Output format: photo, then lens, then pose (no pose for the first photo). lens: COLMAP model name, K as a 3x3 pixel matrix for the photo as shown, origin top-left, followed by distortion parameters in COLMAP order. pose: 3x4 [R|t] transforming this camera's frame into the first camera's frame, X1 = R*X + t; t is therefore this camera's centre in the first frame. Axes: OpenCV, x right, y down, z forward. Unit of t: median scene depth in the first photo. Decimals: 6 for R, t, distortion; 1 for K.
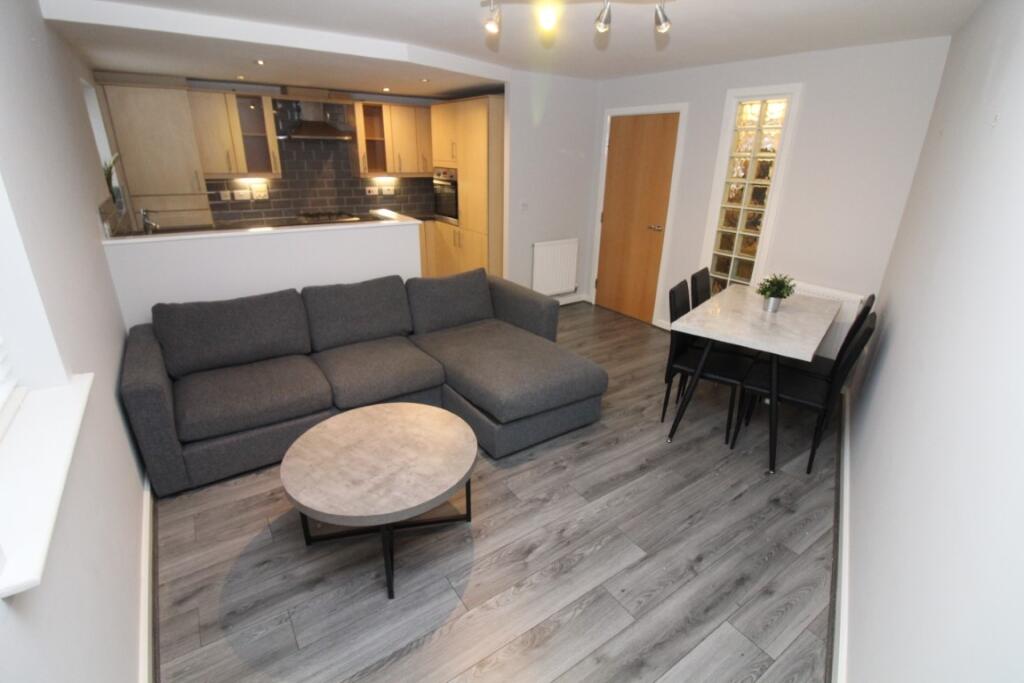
lens RADIAL K [[496.6, 0, 512.0], [0, 496.6, 341.5], [0, 0, 1]] dist [0.000591, 0.000019]
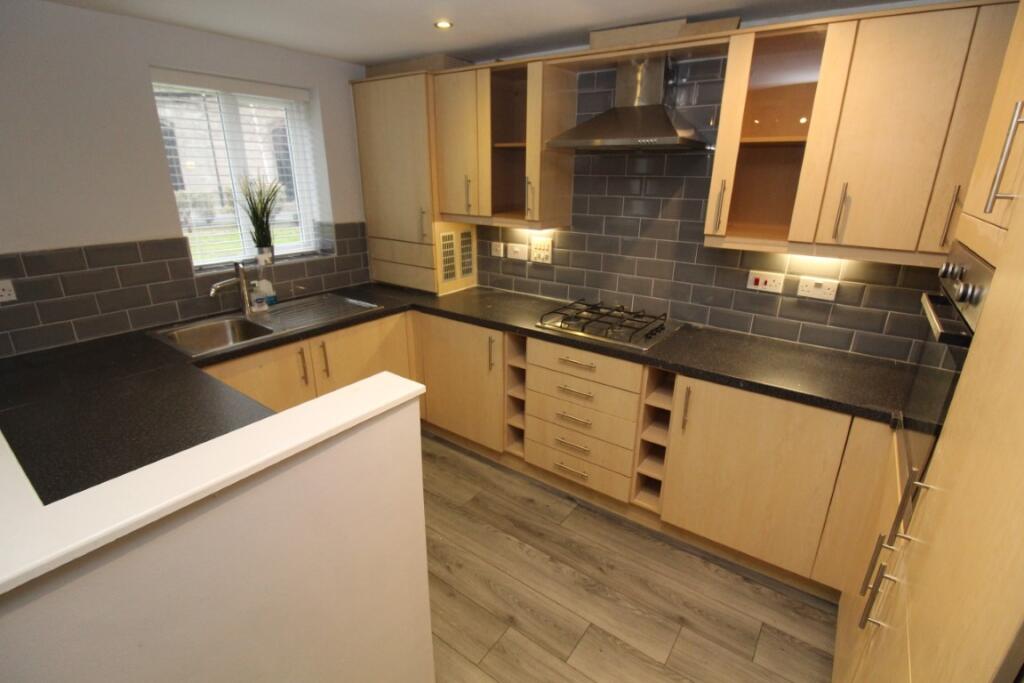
lens RADIAL K [[476.1, 0, 512.0], [0, 476.1, 341.5], [0, 0, 1]] dist [-0.002698, -0.000396]
pose [[0.347677, 0.290383, -0.891515, -0.012954], [-0.349200, 0.922531, 0.164303, -0.284724], [0.870161, 0.254193, 0.422144, 0.776834]]
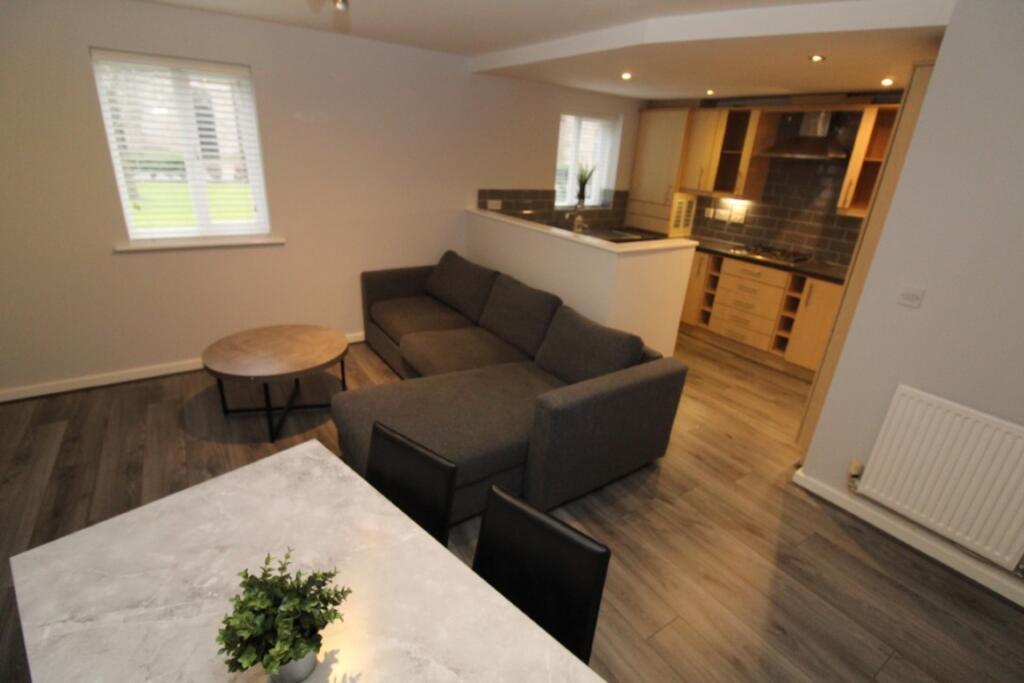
lens RADIAL K [[476.1, 0, 512.0], [0, 476.1, 341.5], [0, 0, 1]] dist [-0.002698, -0.000396]
pose [[0.006093, 0.353692, -0.935342, 0.412075], [-0.419362, 0.850038, 0.318703, -0.206286], [0.907799, 0.390305, 0.153504, 0.573745]]
